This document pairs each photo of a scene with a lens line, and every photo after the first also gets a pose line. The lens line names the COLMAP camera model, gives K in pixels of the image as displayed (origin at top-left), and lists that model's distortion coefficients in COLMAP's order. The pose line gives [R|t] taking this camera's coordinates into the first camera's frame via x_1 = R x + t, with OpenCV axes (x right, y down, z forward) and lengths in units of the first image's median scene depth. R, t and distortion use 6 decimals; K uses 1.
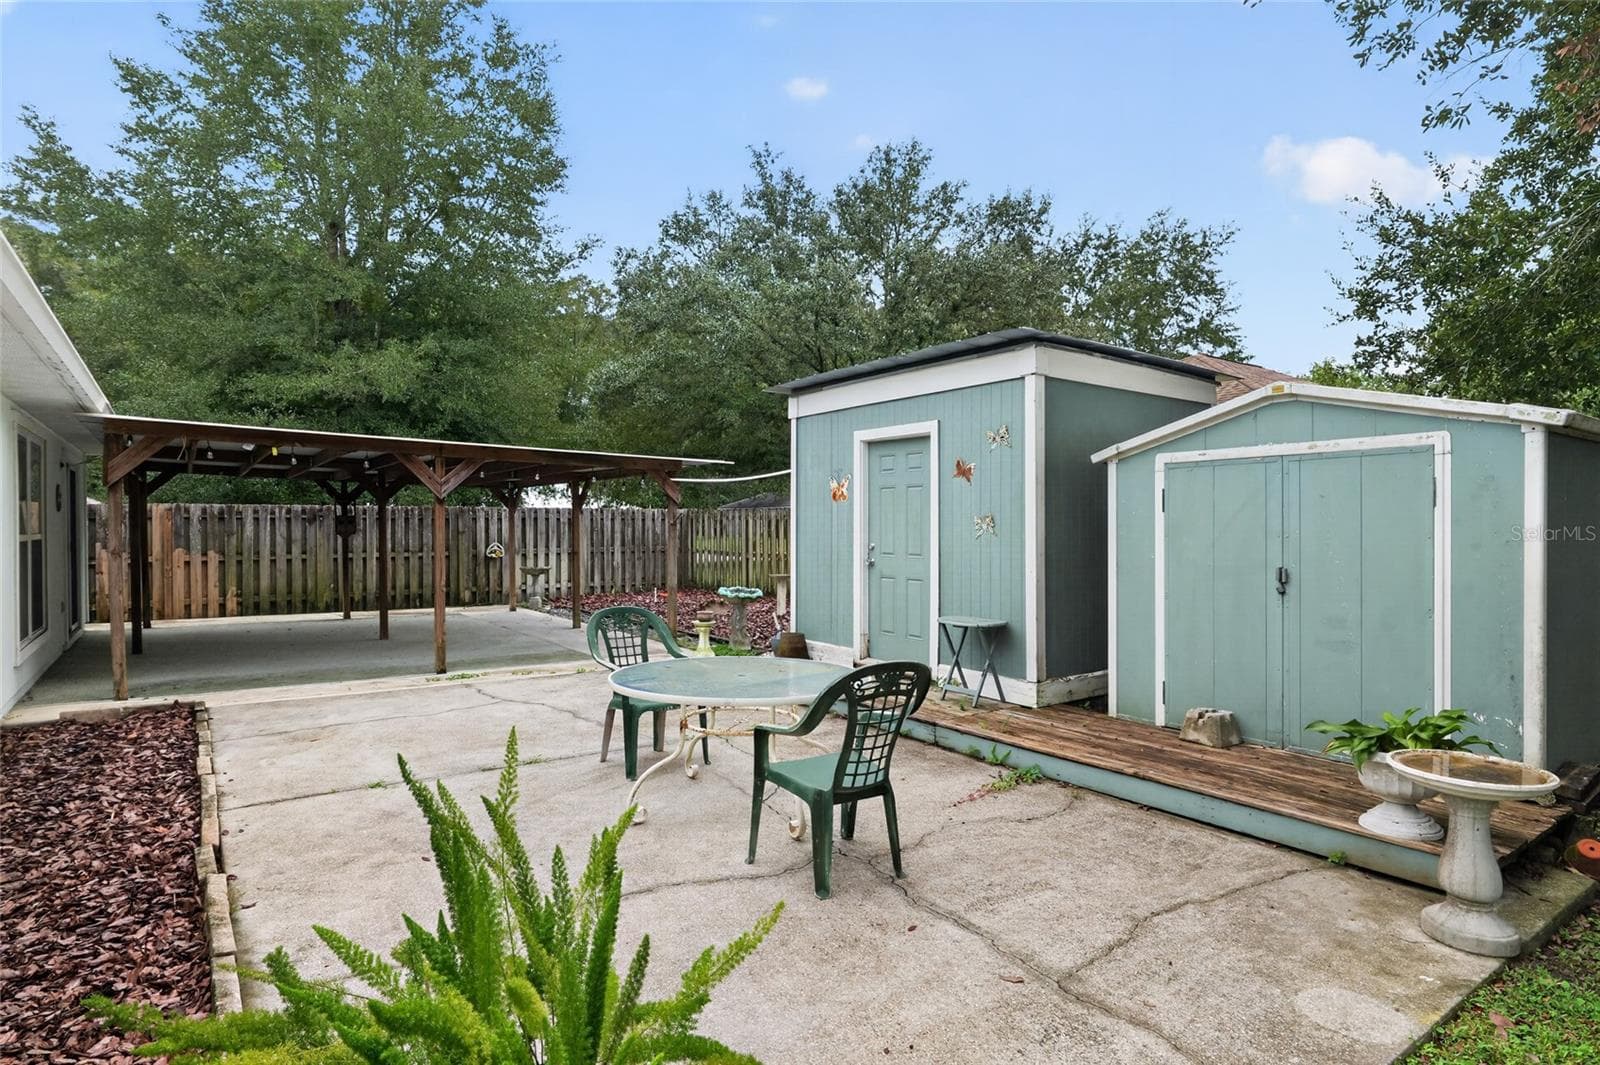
lens RADIAL K [[831.3, 0, 798.6], [0, 831.3, 525.3], [0, 0, 1]] dist [0.000796, 0.001309]
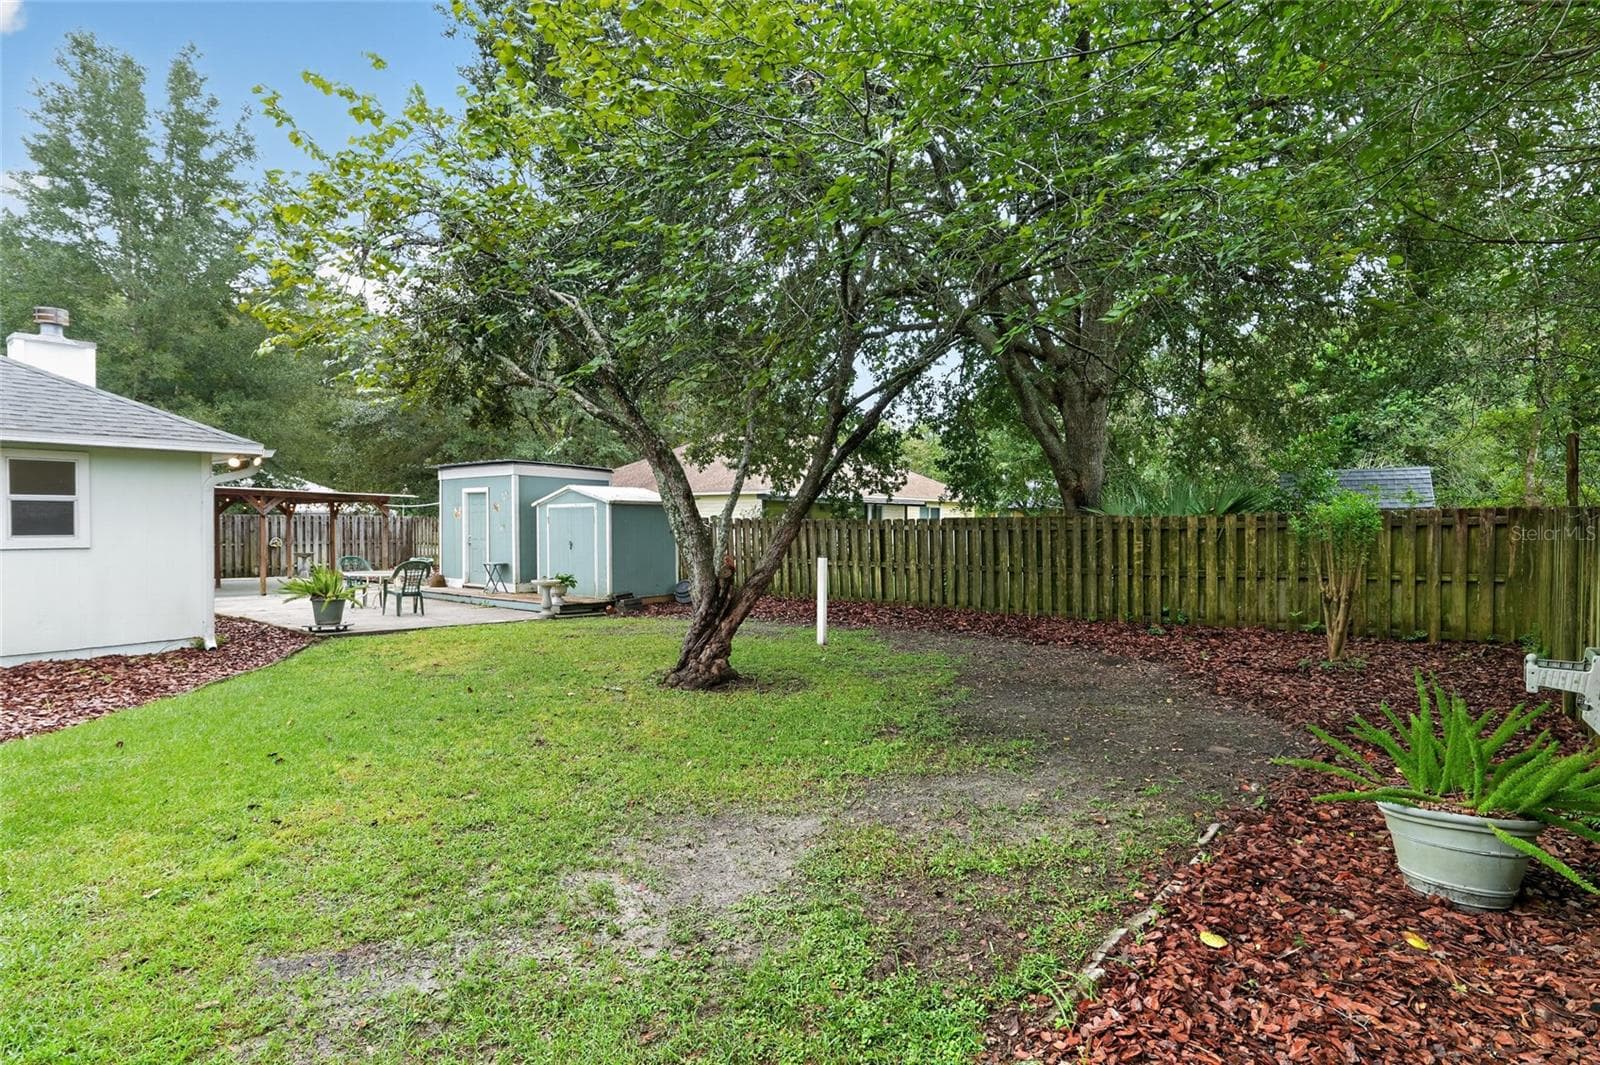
lens RADIAL K [[831.3, 0, 798.6], [0, 831.3, 525.3], [0, 0, 1]] dist [0.000796, 0.001309]
pose [[0.968733, 0.001617, 0.248099, 0.423427], [-0.001830, 0.999998, 0.000631, -0.010855], [-0.248097, -0.001065, 0.968735, -1.599414]]
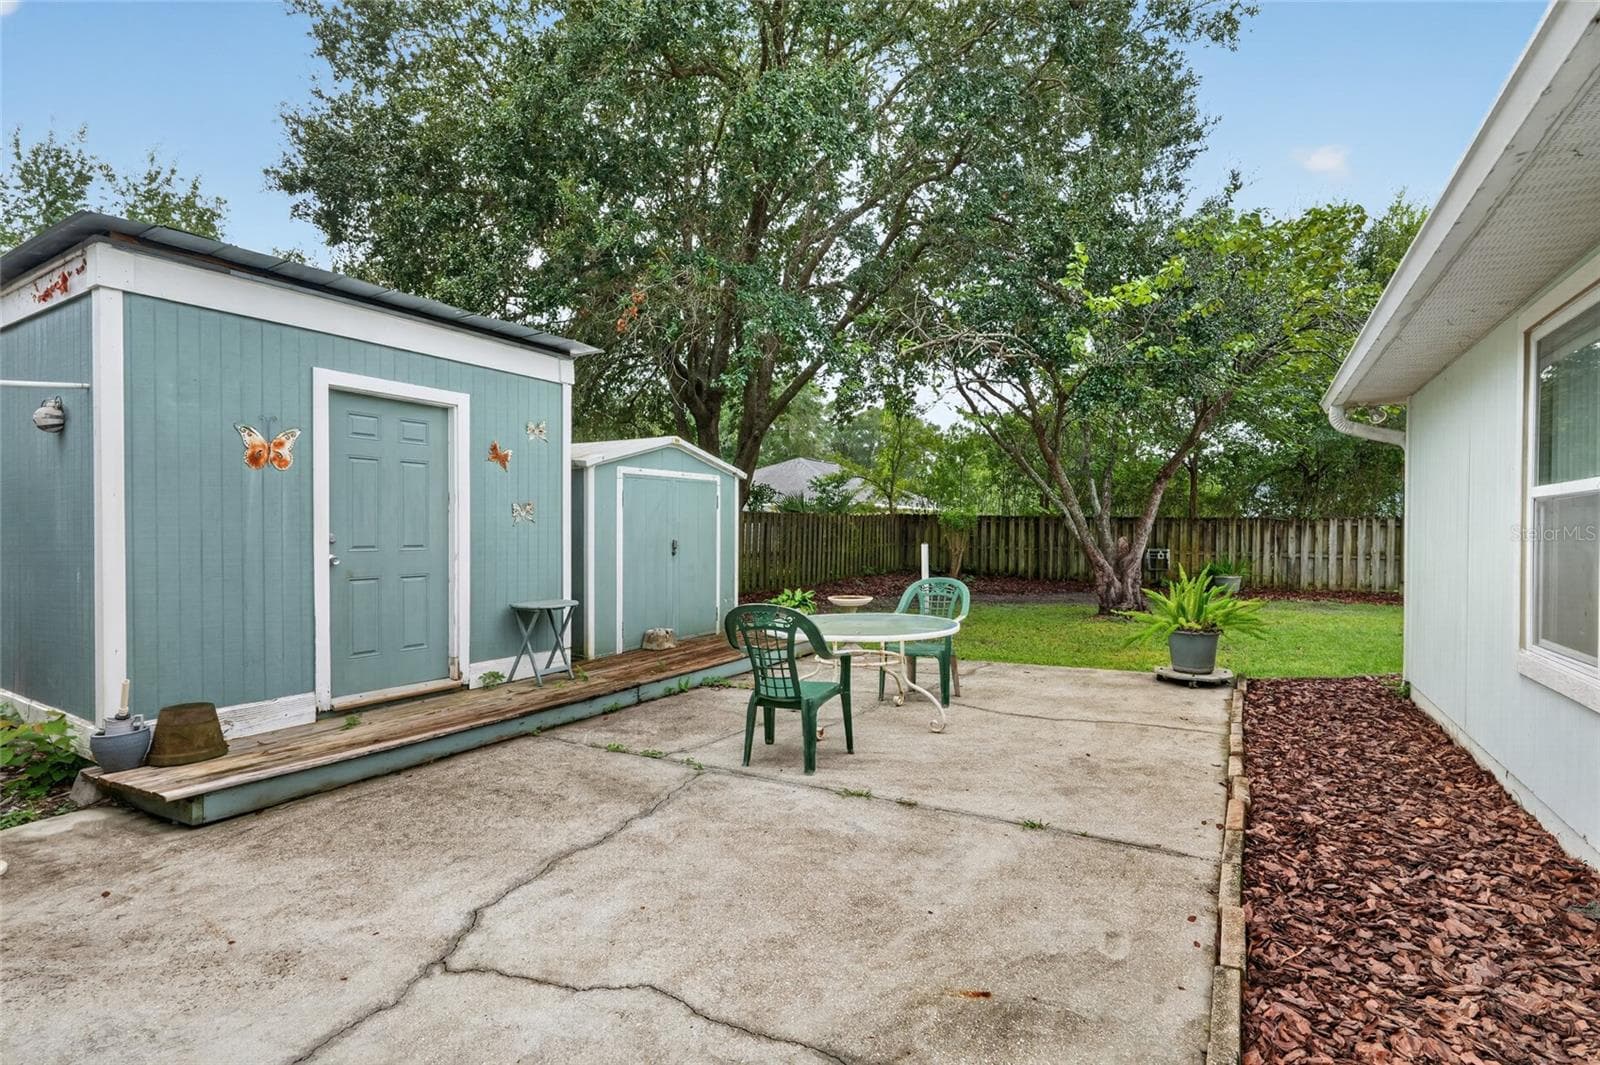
lens RADIAL K [[730.5, 0, 800.0], [0, 730.5, 532.5], [0, 0, 1]] dist [0.002263, 0.000384]
pose [[-0.376211, -0.003987, 0.926526, -0.610209], [-0.000377, 0.999991, 0.004150, 0.017076], [-0.926534, 0.001212, -0.376209, 0.837929]]
